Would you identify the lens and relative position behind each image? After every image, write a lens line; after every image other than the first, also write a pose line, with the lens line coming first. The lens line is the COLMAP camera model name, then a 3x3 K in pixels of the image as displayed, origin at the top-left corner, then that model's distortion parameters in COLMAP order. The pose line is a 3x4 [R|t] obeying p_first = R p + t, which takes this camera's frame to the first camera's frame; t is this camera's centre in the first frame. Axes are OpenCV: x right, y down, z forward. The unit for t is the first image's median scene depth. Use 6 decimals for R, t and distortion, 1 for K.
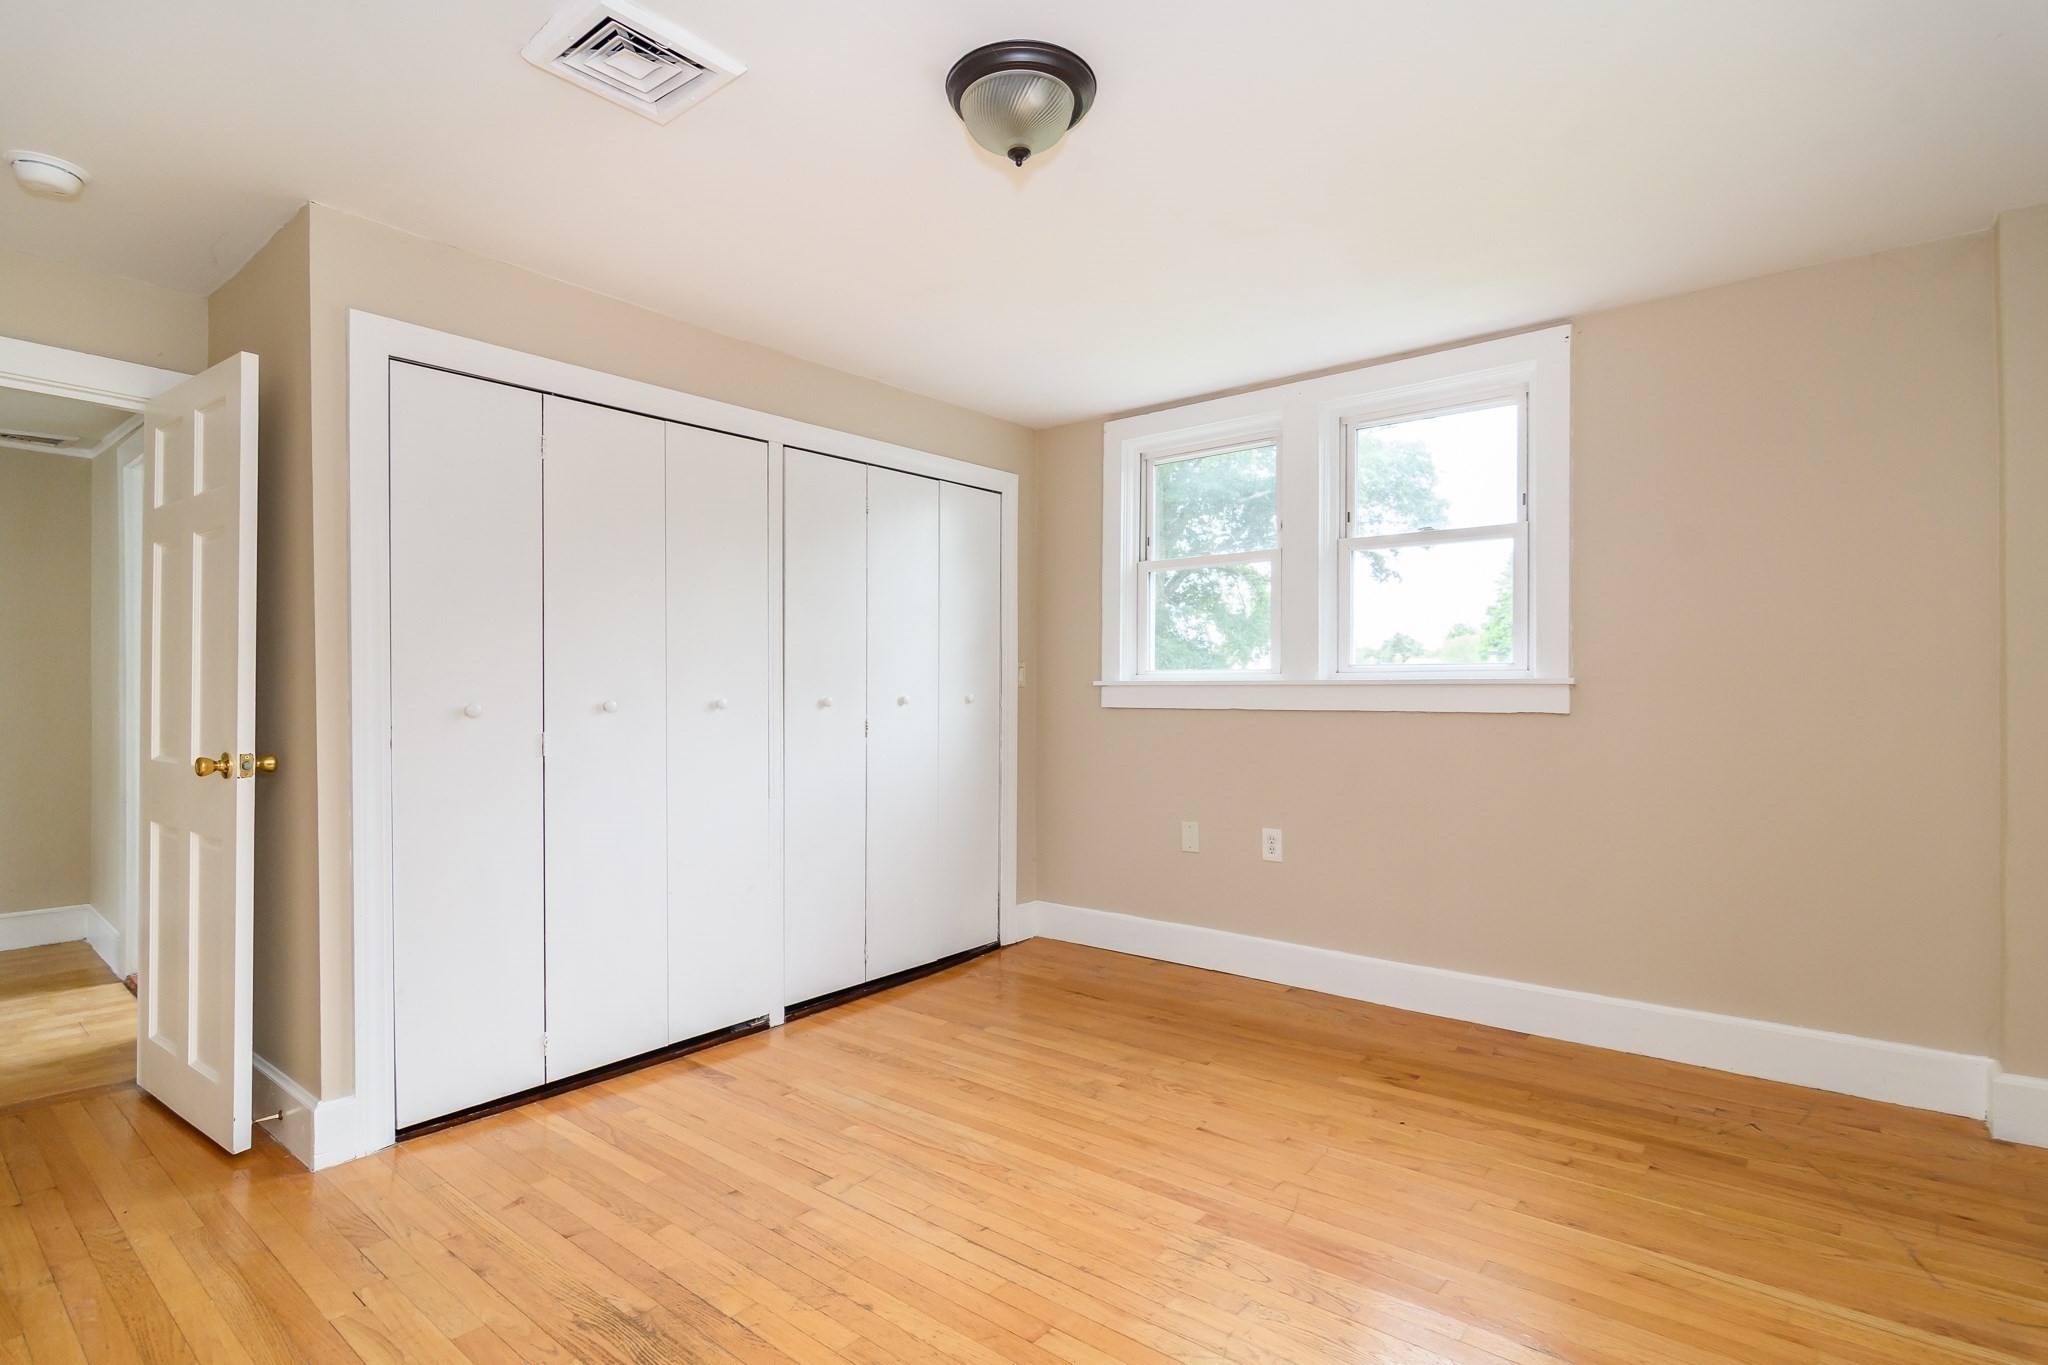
lens RADIAL K [[986.0, 0, 1084.7], [0, 986.0, 684.2], [0, 0, 1]] dist [-0.000256, 0.000407]
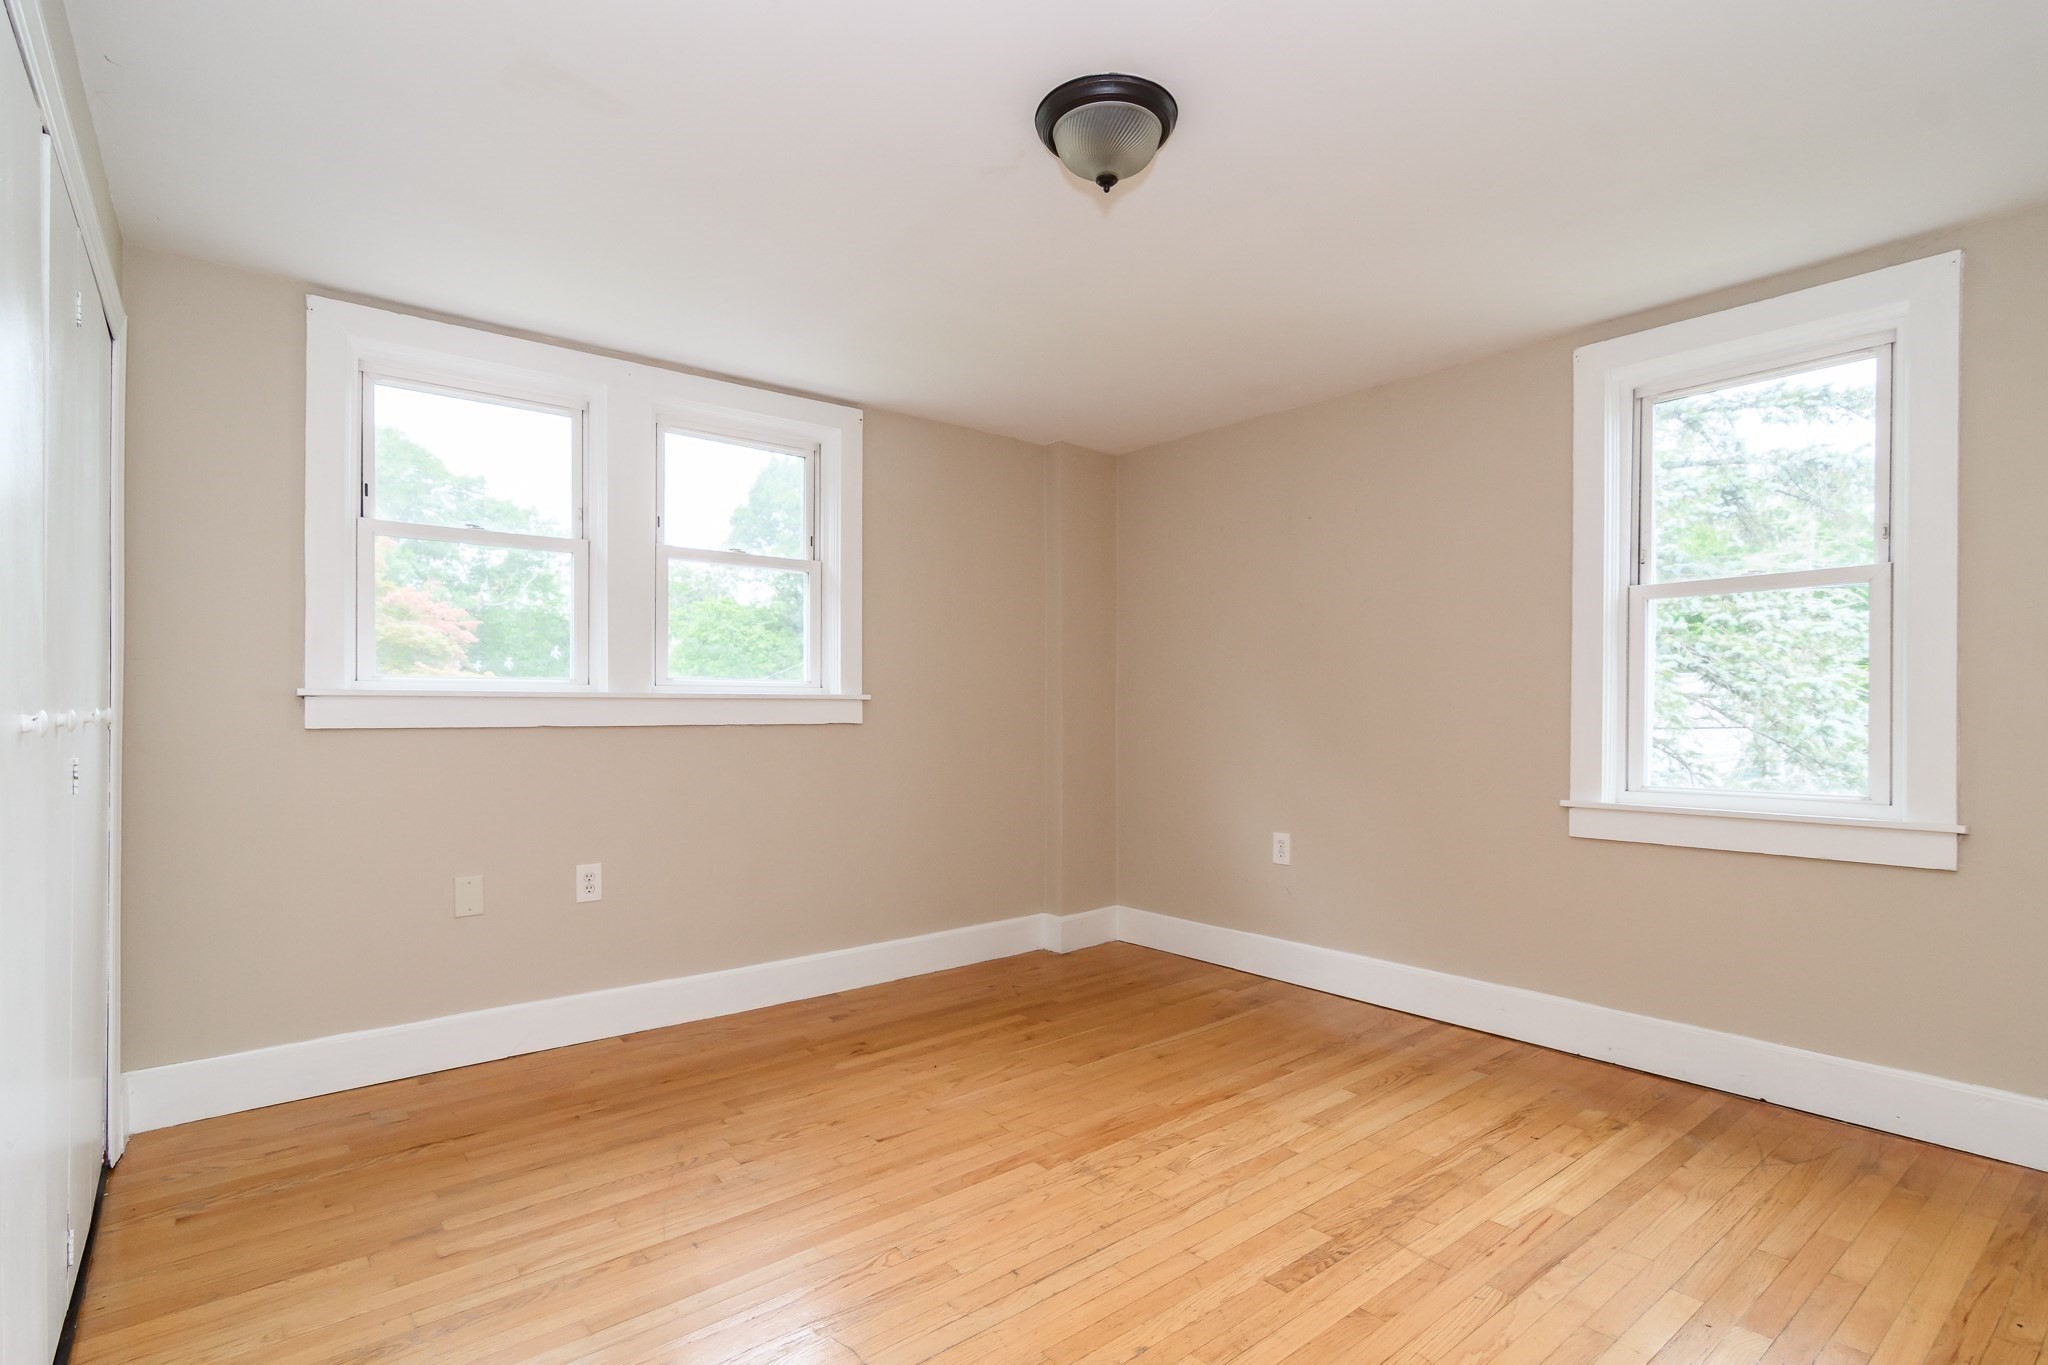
lens RADIAL K [[980.9, 0, 1024.2], [0, 980.9, 708.5], [0, 0, 1]] dist [-0.001732, -0.000210]
pose [[0.236457, 0.002848, 0.971638, -0.659474], [-0.003024, 0.999993, -0.002196, 0.013177], [-0.971637, -0.002419, 0.236464, 0.507429]]
